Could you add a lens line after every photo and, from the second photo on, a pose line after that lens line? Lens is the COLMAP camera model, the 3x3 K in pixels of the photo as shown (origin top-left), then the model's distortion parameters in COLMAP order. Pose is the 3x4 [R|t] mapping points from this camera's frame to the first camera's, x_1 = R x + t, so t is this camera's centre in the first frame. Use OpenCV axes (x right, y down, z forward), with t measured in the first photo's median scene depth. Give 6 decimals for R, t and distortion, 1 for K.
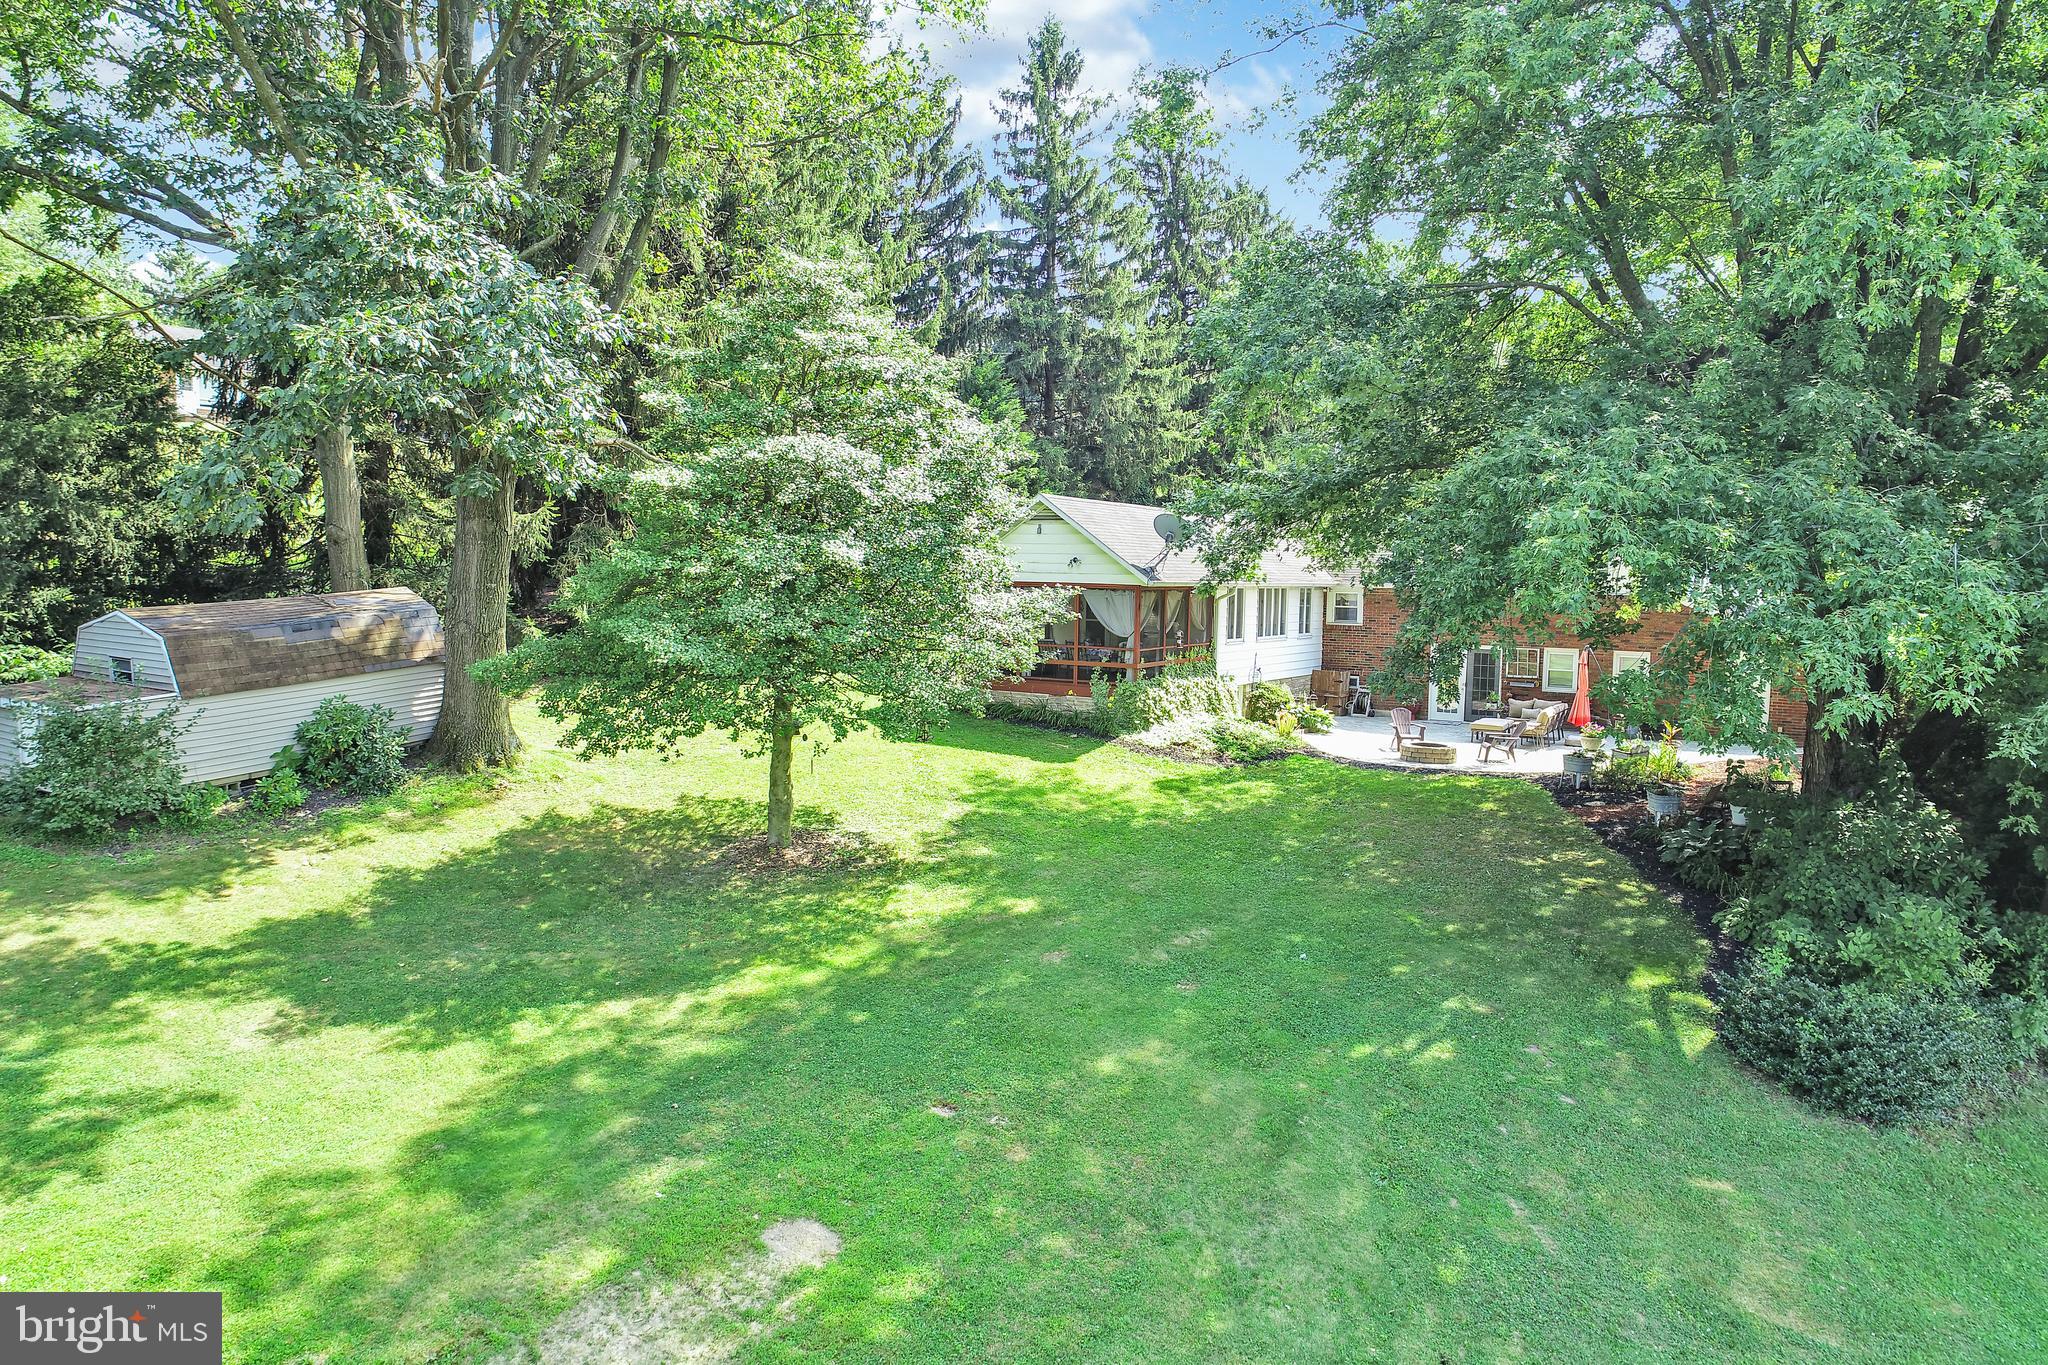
lens RADIAL K [[1356.4, 0, 1028.6], [0, 1356.4, 696.3], [0, 0, 1]] dist [-0.001293, 0.004278]
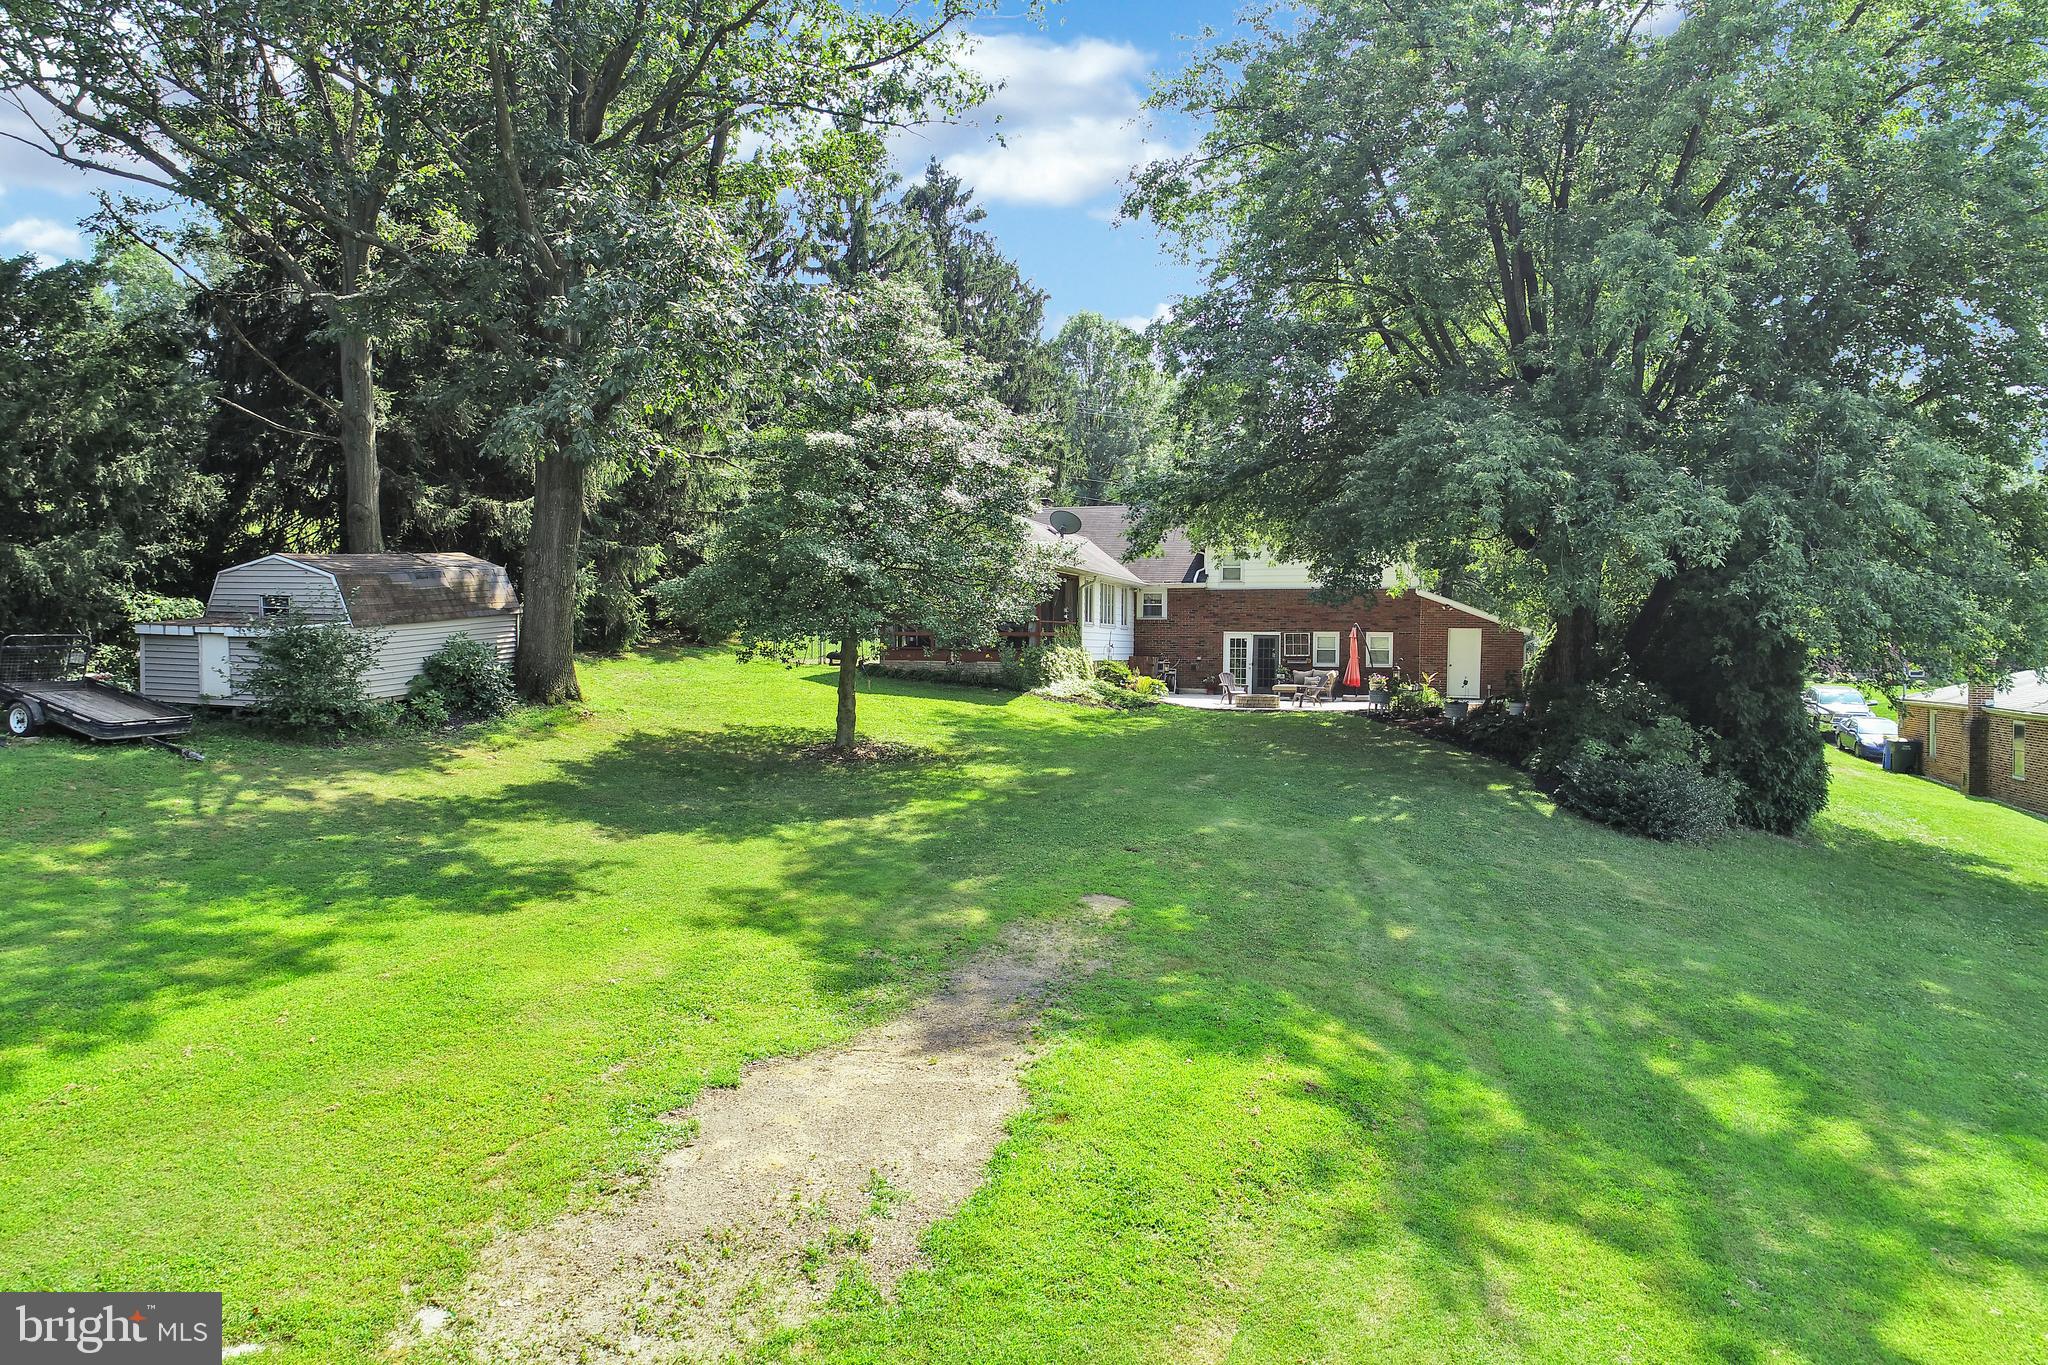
lens RADIAL K [[1356.4, 0, 1028.6], [0, 1356.4, 696.3], [0, 0, 1]] dist [-0.001293, 0.004278]
pose [[0.967616, -0.019506, 0.251671, -0.316597], [0.031674, 0.998512, -0.044390, 0.116773], [-0.250431, 0.050924, 0.966794, -0.239671]]
